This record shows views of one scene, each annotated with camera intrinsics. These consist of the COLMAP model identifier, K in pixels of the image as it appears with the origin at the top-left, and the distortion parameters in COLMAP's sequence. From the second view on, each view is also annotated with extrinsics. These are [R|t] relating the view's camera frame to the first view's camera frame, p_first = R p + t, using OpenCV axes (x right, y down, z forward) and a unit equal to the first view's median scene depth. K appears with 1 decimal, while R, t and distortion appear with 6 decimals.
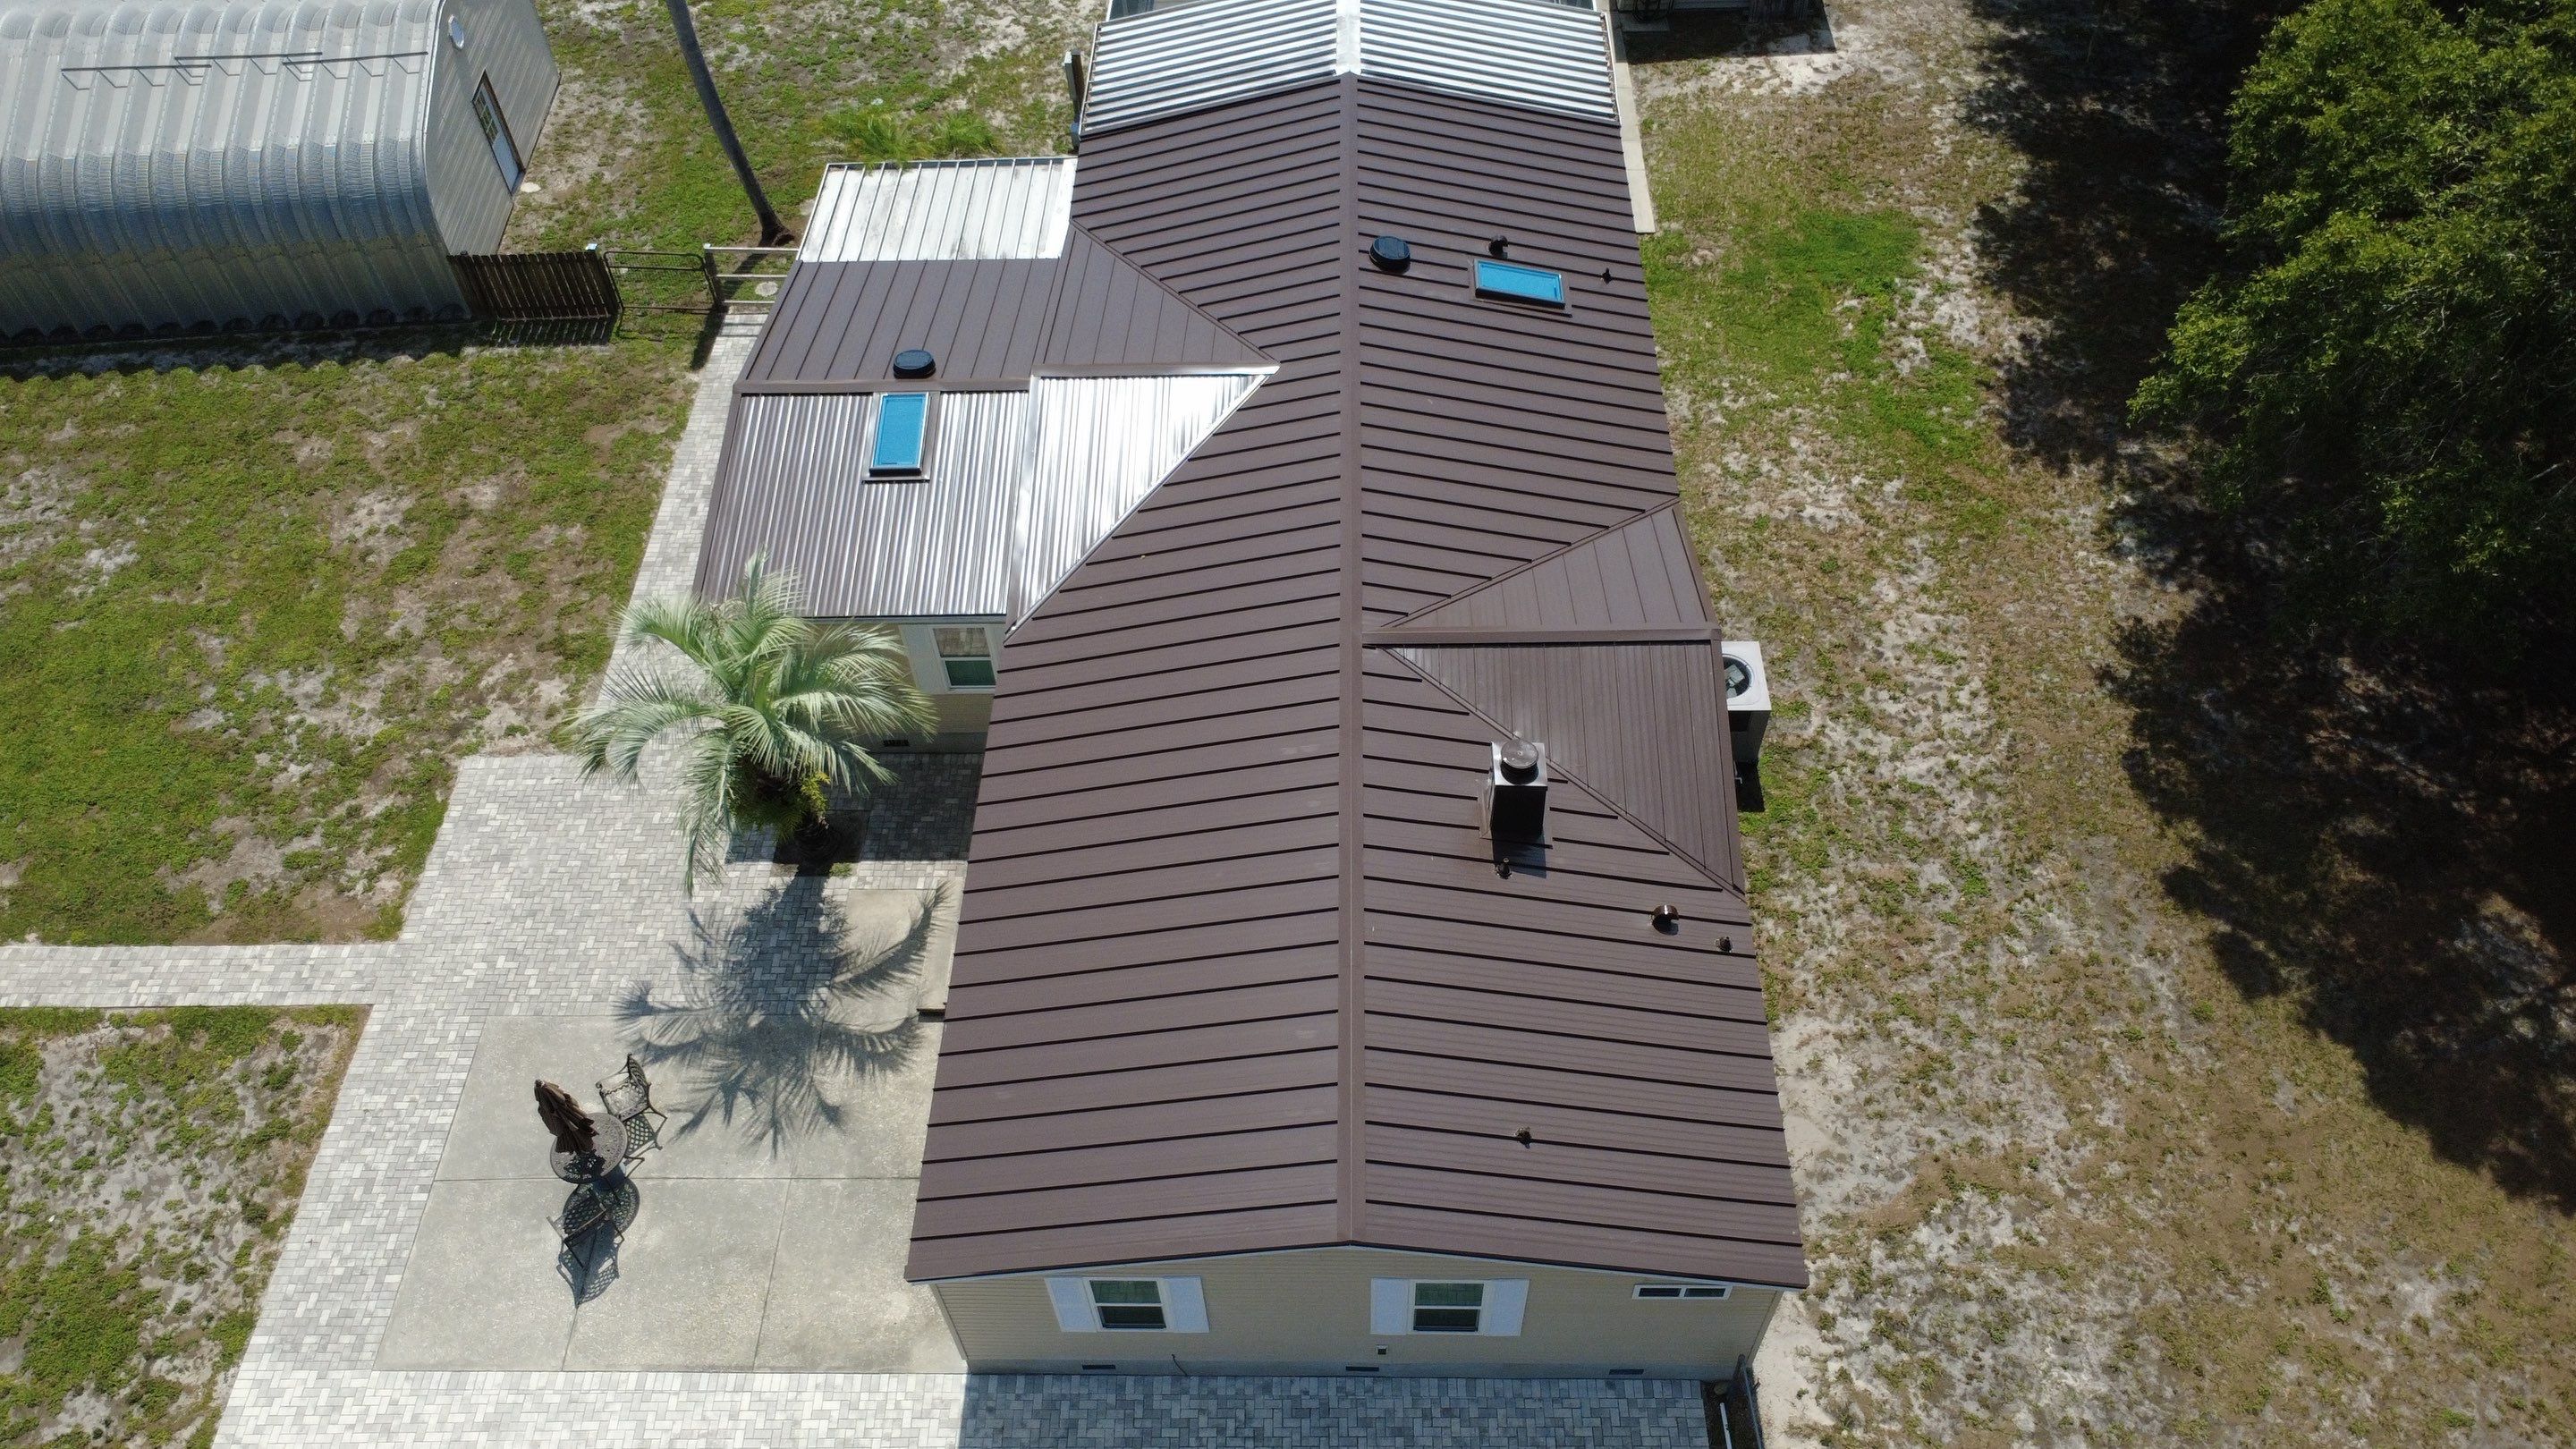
lens RADIAL K [[1870.6, 0, 1286.2], [0, 1870.6, 728.5], [0, 0, 1]] dist [0.000006, 0.003774]
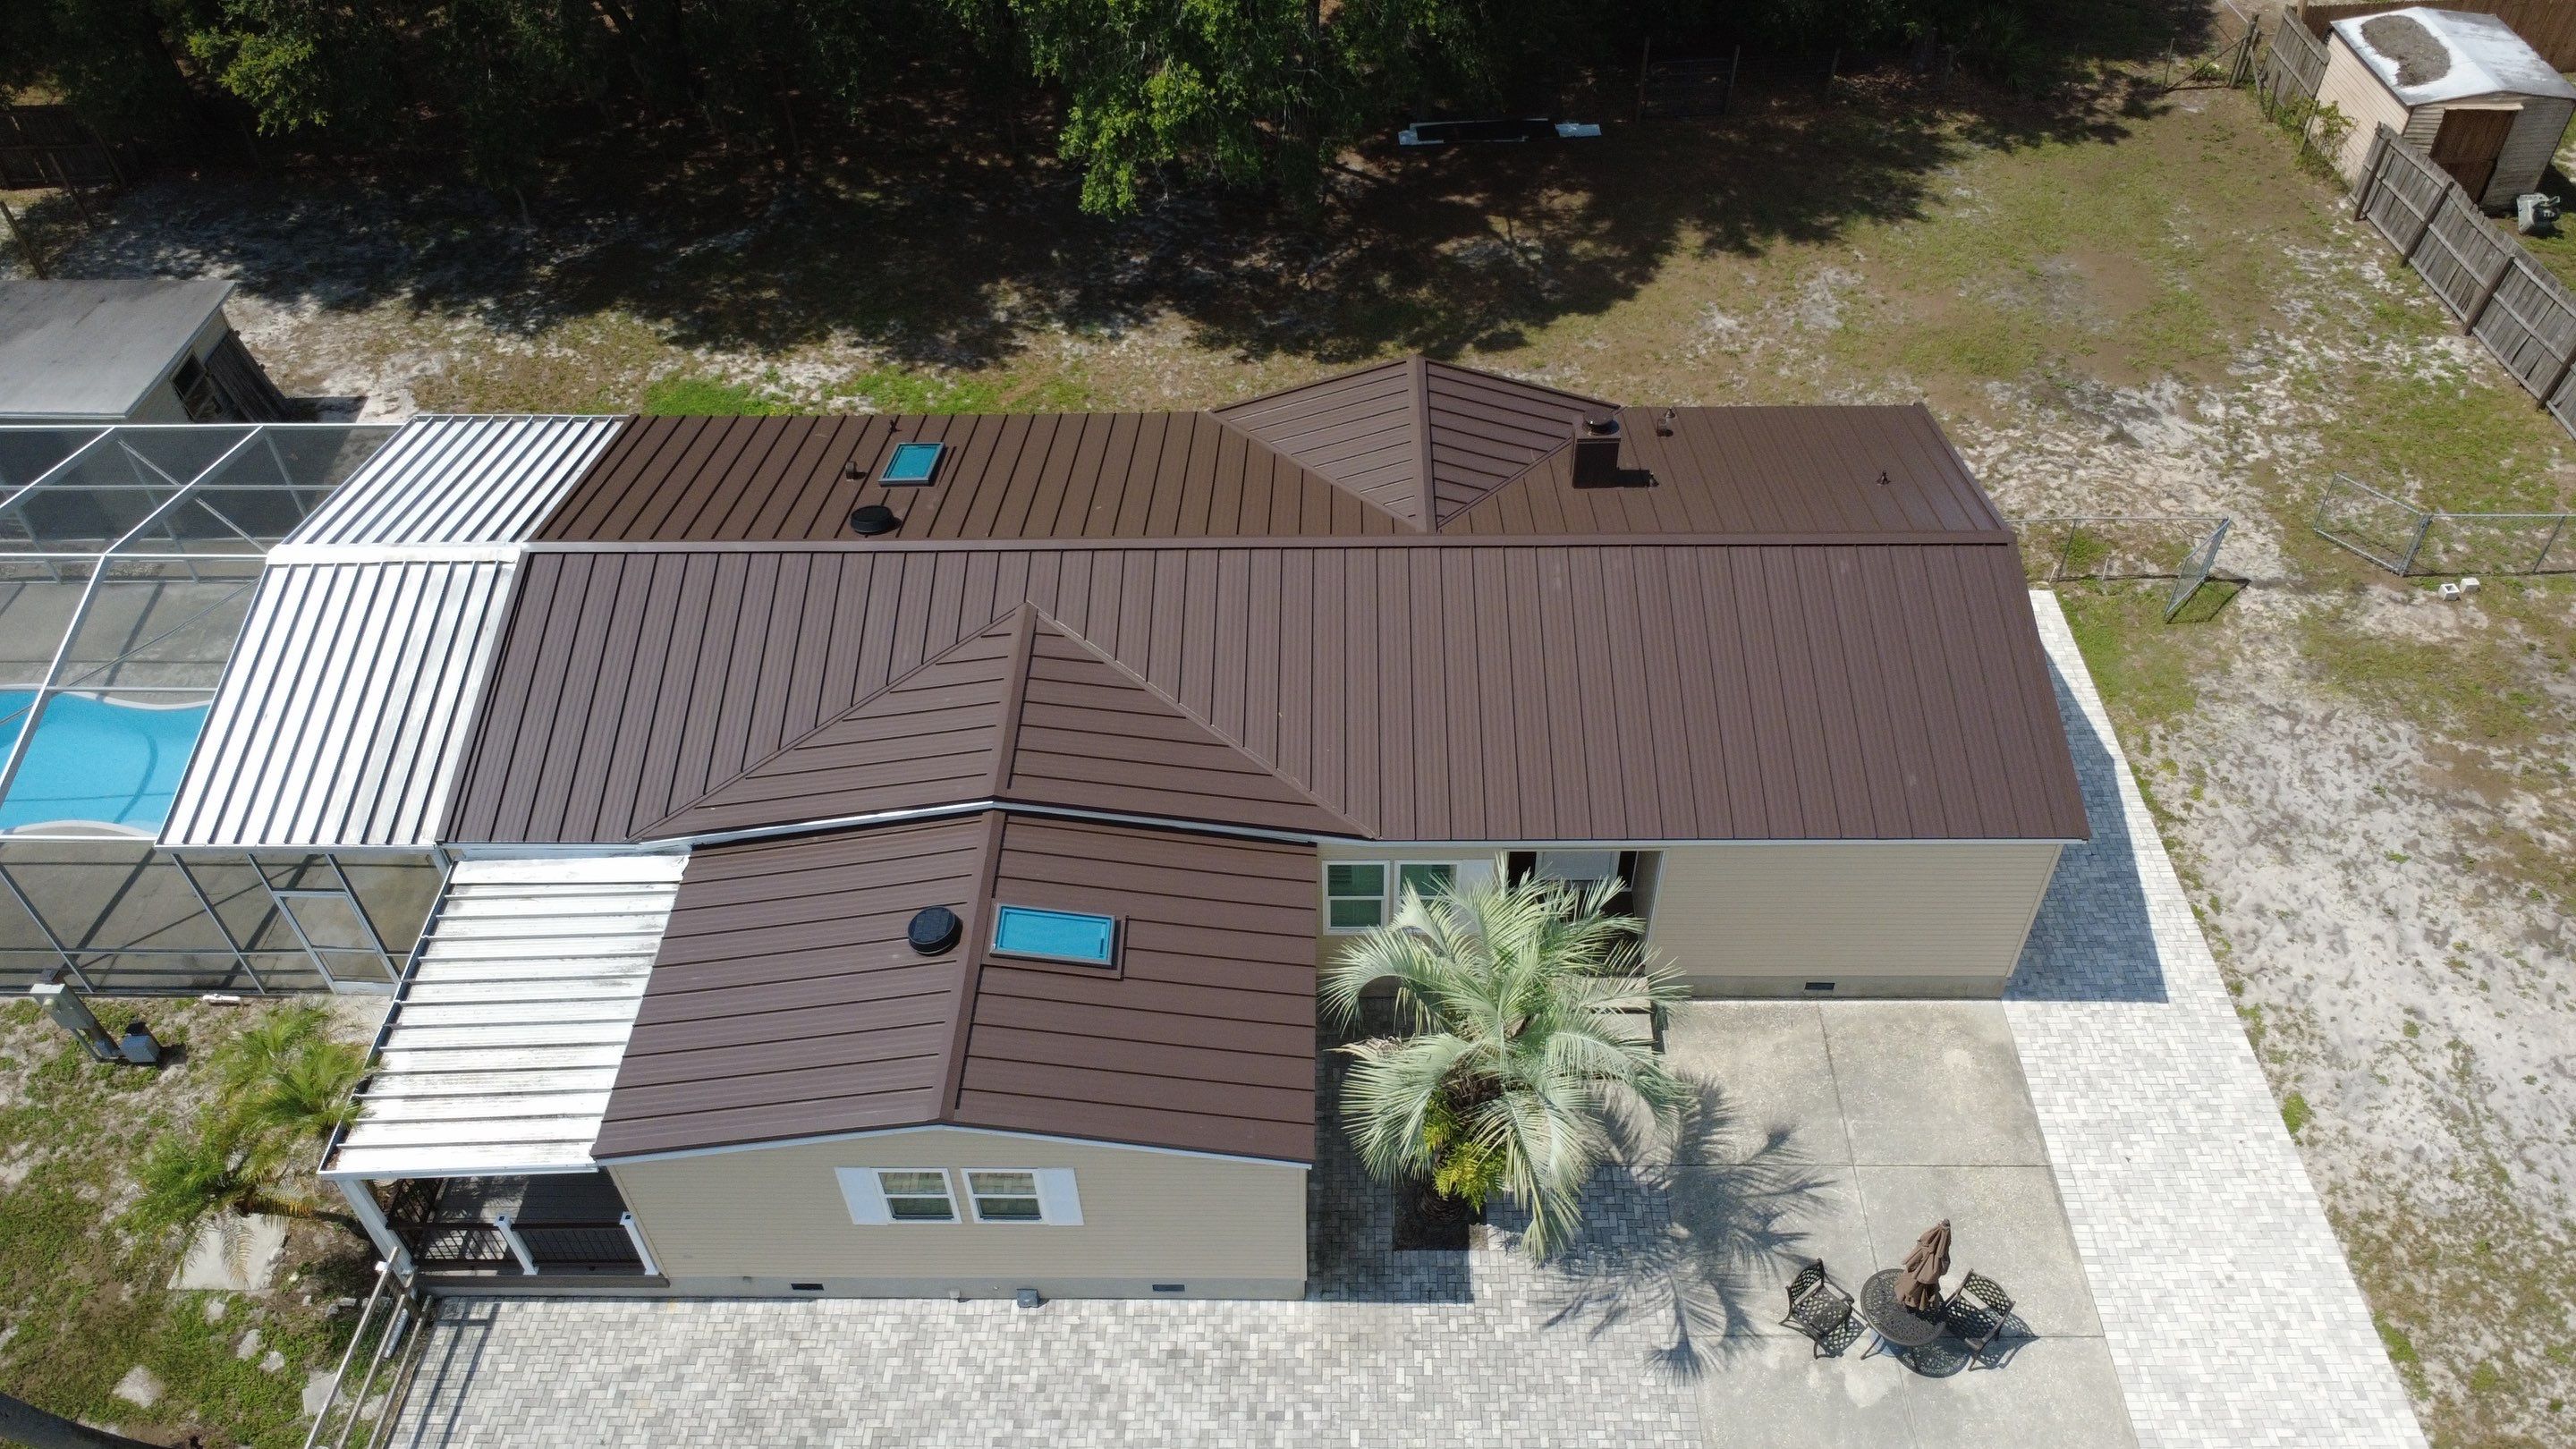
lens RADIAL K [[1870.6, 0, 1286.6], [0, 1870.6, 725.8], [0, 0, 1]] dist [0.000006, 0.003774]
pose [[0.000694, -0.676507, 0.736436, -0.720025], [0.789386, 0.452467, 0.414902, -0.443199], [-0.613897, 0.581044, 0.534339, 0.443040]]
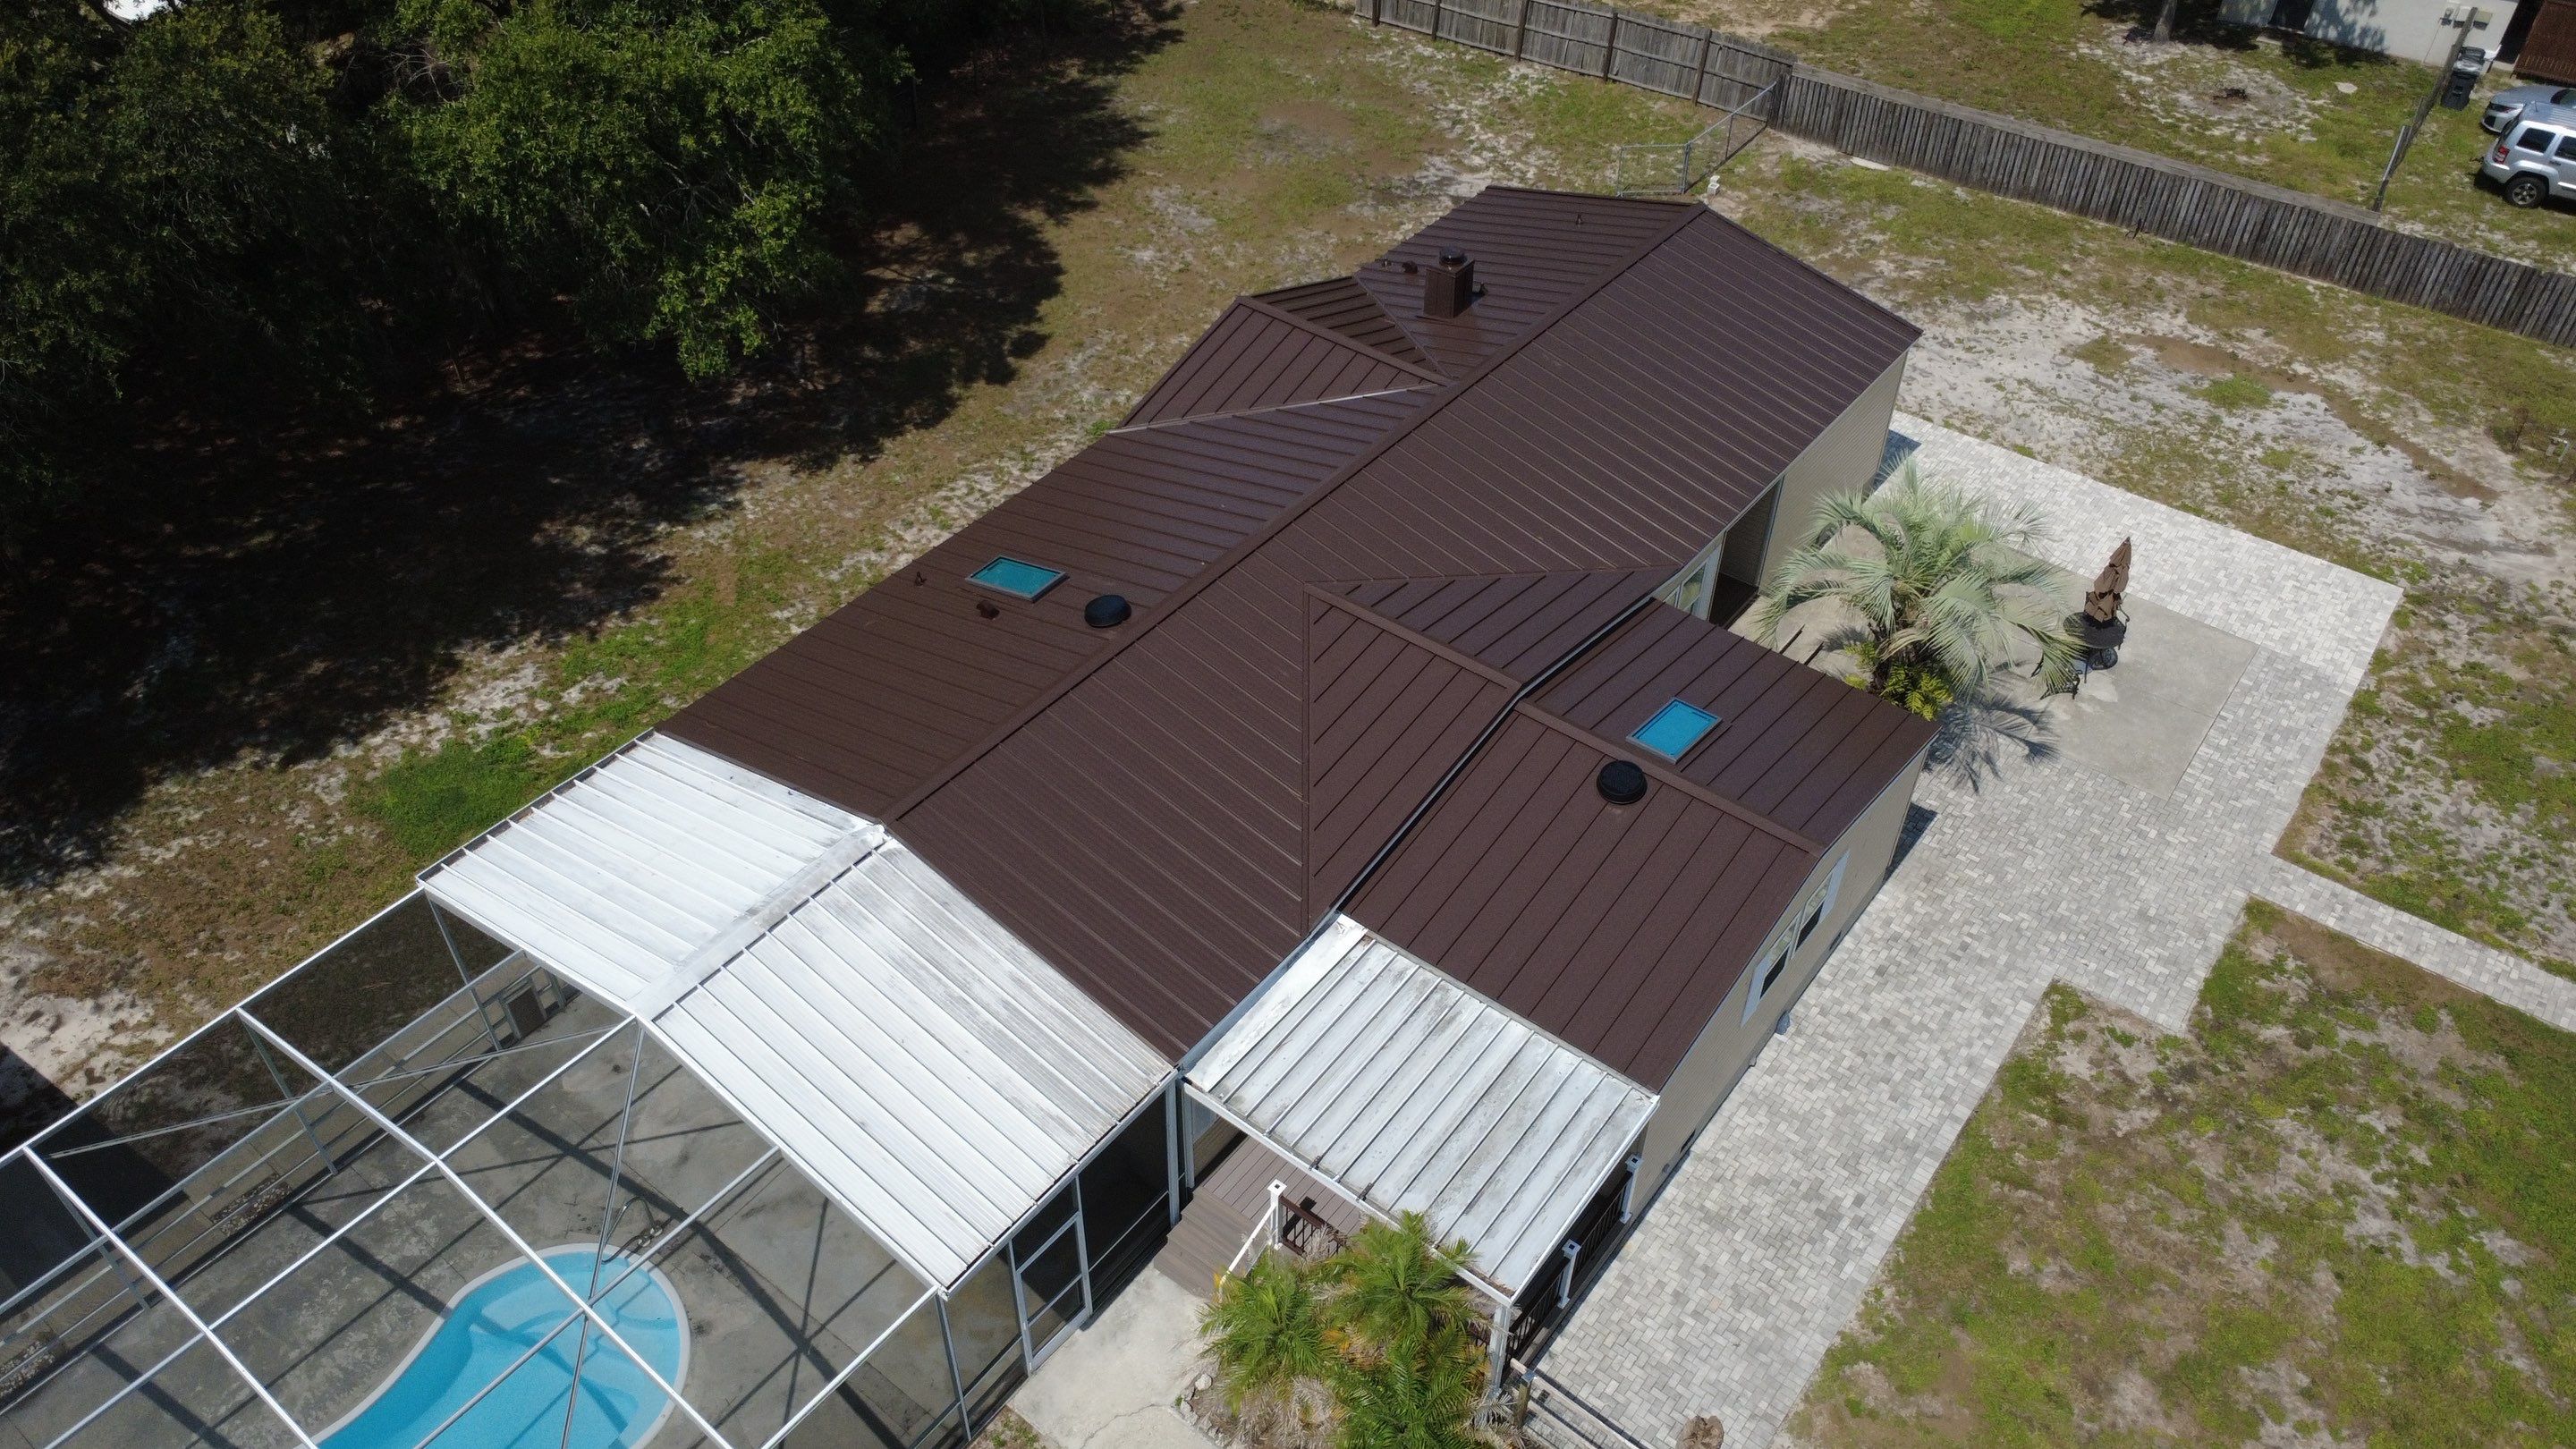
lens RADIAL K [[1870.6, 0, 1284.9], [0, 1870.6, 725.9], [0, 0, 1]] dist [0.000006, 0.003774]
pose [[-0.801270, -0.380325, 0.461865, -0.465271], [0.475152, 0.064613, 0.877528, -1.031658], [-0.363588, 0.922593, 0.128940, 0.924385]]
